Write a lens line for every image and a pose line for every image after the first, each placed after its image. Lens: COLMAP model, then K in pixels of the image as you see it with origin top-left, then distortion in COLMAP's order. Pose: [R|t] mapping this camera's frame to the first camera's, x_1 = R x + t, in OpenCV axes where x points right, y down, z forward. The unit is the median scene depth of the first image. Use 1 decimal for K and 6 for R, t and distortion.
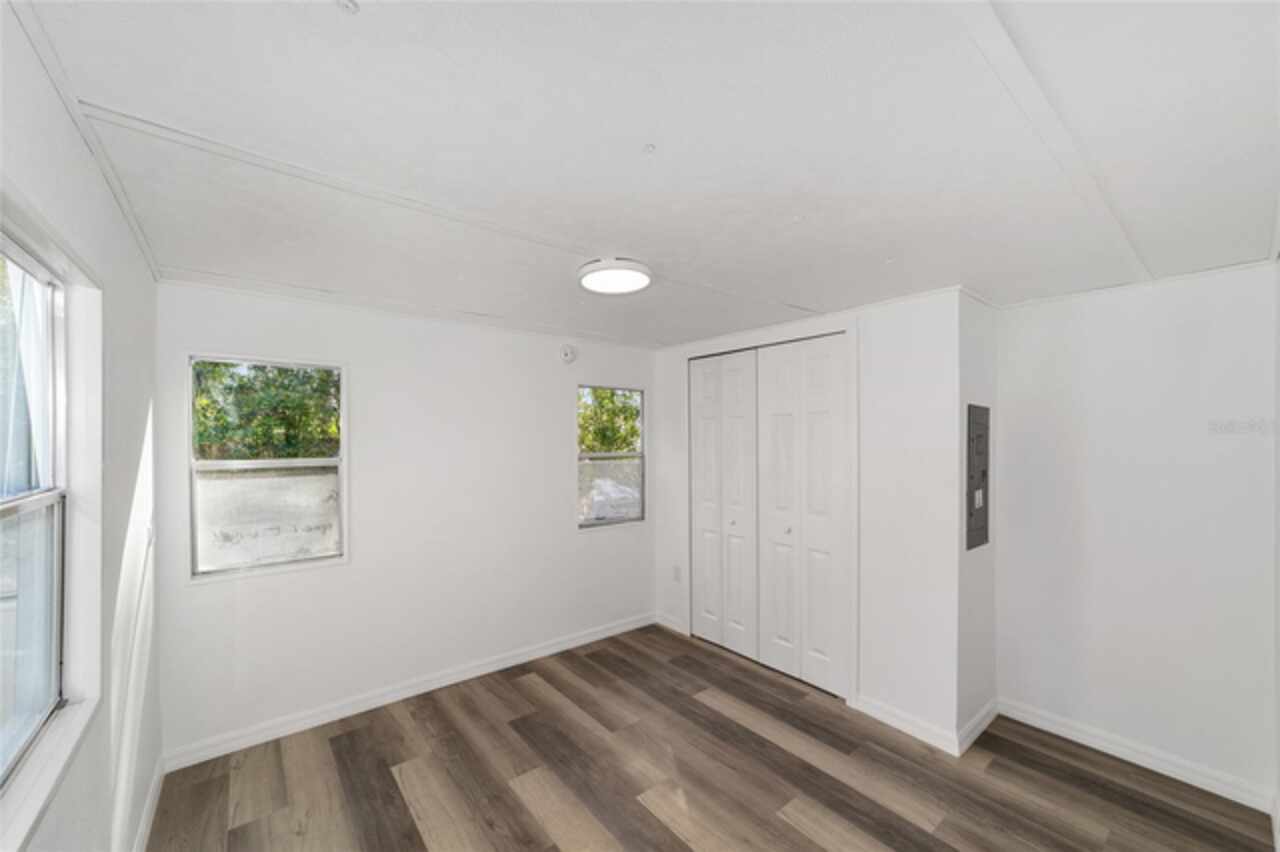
lens RADIAL K [[491.8, 0, 634.4], [0, 491.8, 435.3], [0, 0, 1]] dist [0.003540, 0.001646]
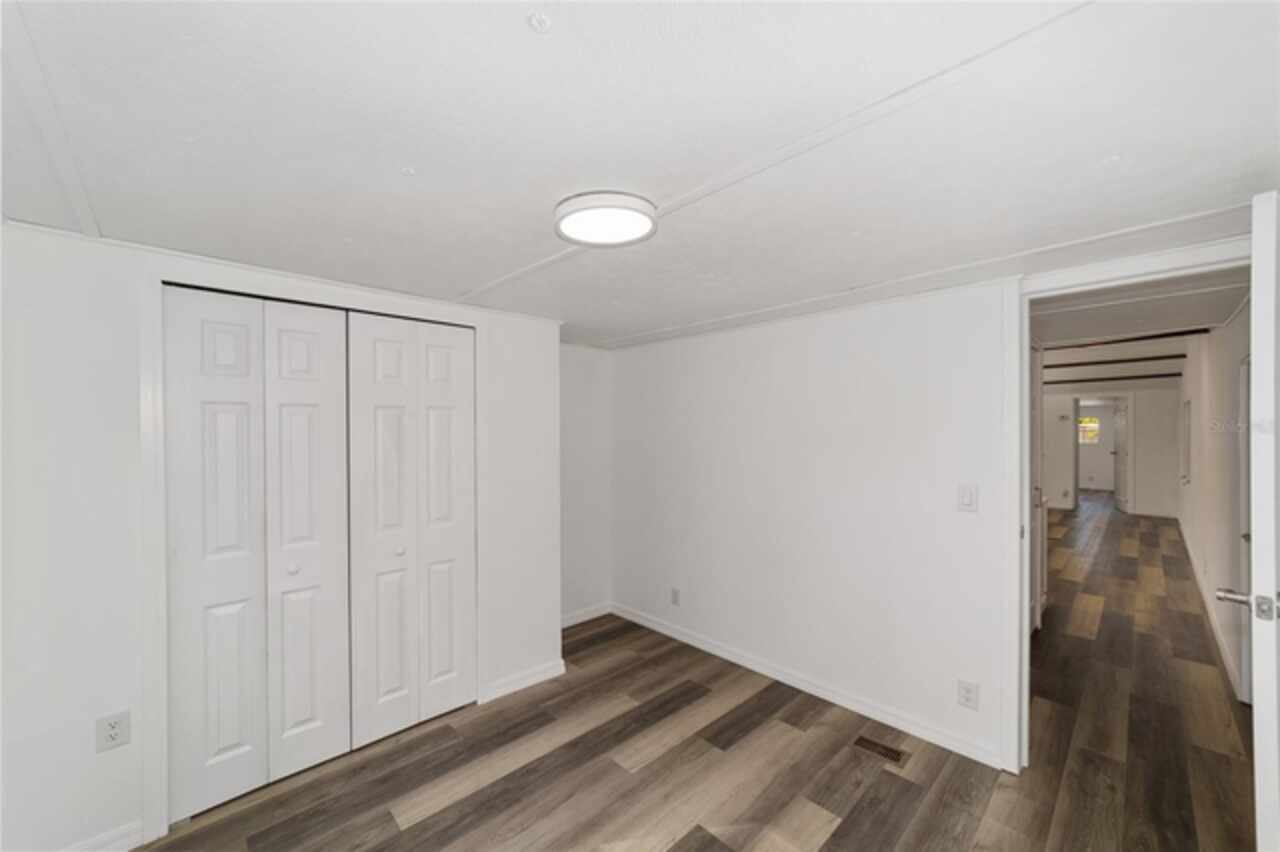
lens RADIAL K [[491.8, 0, 634.5], [0, 491.8, 429.8], [0, 0, 1]] dist [0.003540, 0.001646]
pose [[-0.072993, 0.004400, 0.997323, -0.656909], [-0.002608, 0.999986, -0.004603, -0.004133], [-0.997329, -0.002937, -0.072981, 0.854802]]
